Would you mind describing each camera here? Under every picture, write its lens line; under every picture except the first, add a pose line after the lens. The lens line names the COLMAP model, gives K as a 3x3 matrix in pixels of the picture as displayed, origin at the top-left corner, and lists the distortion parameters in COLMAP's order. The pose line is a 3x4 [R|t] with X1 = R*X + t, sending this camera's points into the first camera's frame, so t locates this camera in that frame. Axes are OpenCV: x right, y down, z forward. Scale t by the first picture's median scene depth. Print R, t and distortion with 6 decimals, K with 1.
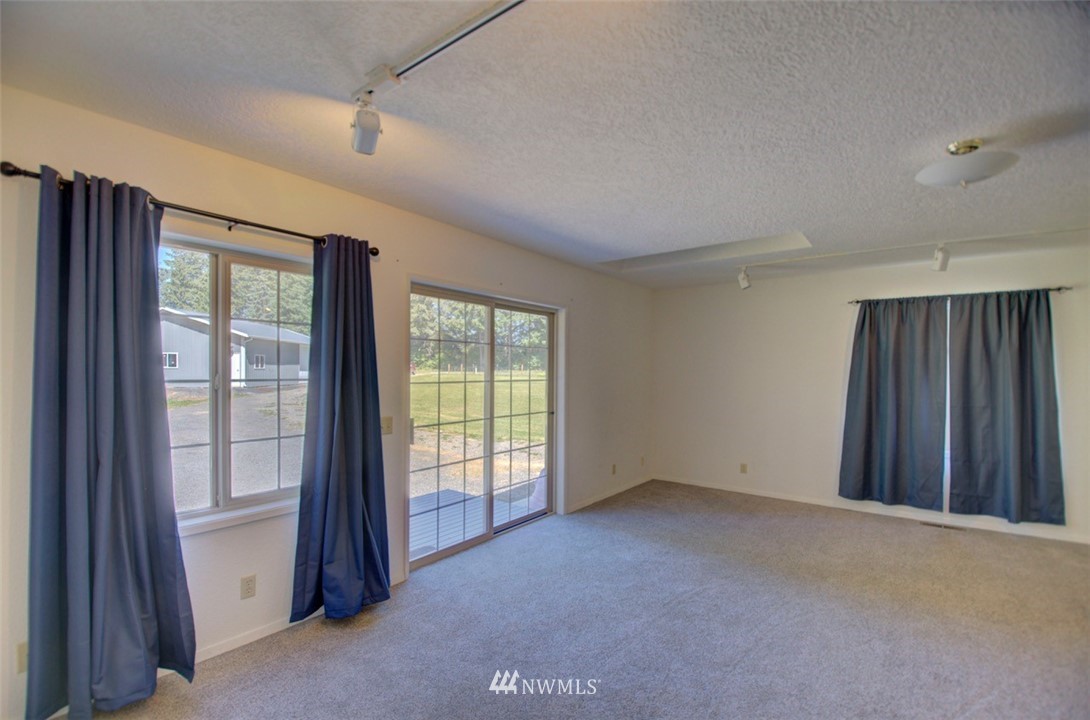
lens RADIAL K [[484.6, 0, 540.3], [0, 484.6, 373.8], [0, 0, 1]] dist [-0.013281, -0.000600]
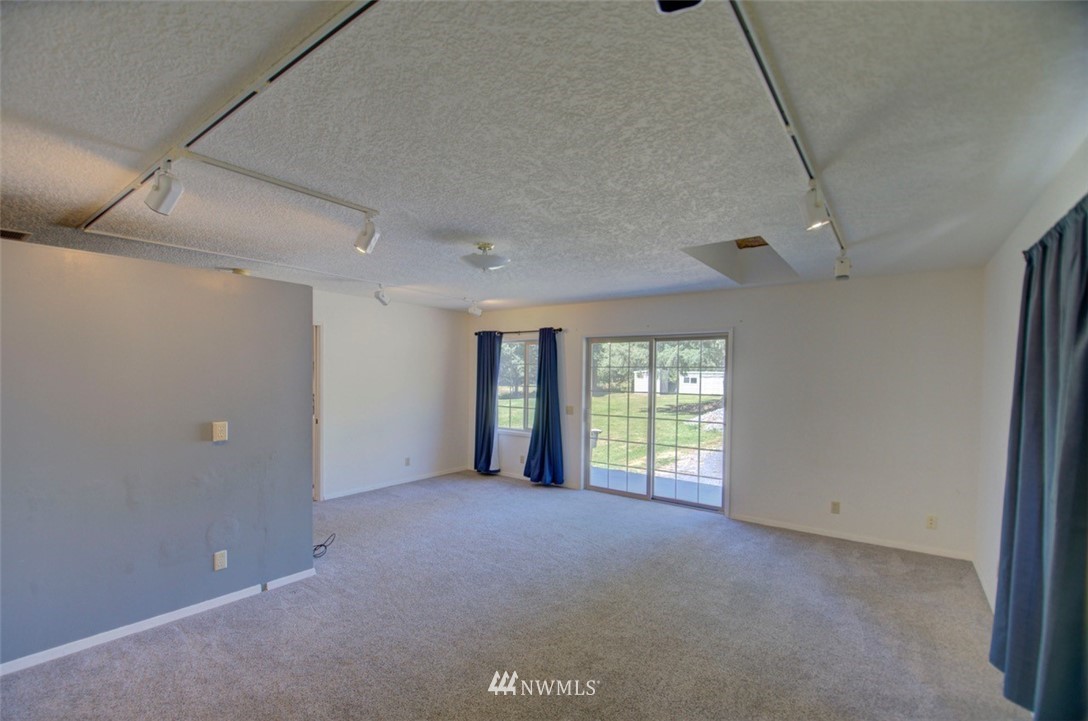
lens RADIAL K [[483.7, 0, 539.3], [0, 483.7, 374.3], [0, 0, 1]] dist [-0.013281, -0.000600]
pose [[0.012322, -0.002683, -0.999920, 1.448097], [-0.018029, 0.999833, -0.002905, -0.034664], [0.999762, 0.018064, 0.012272, 0.688612]]
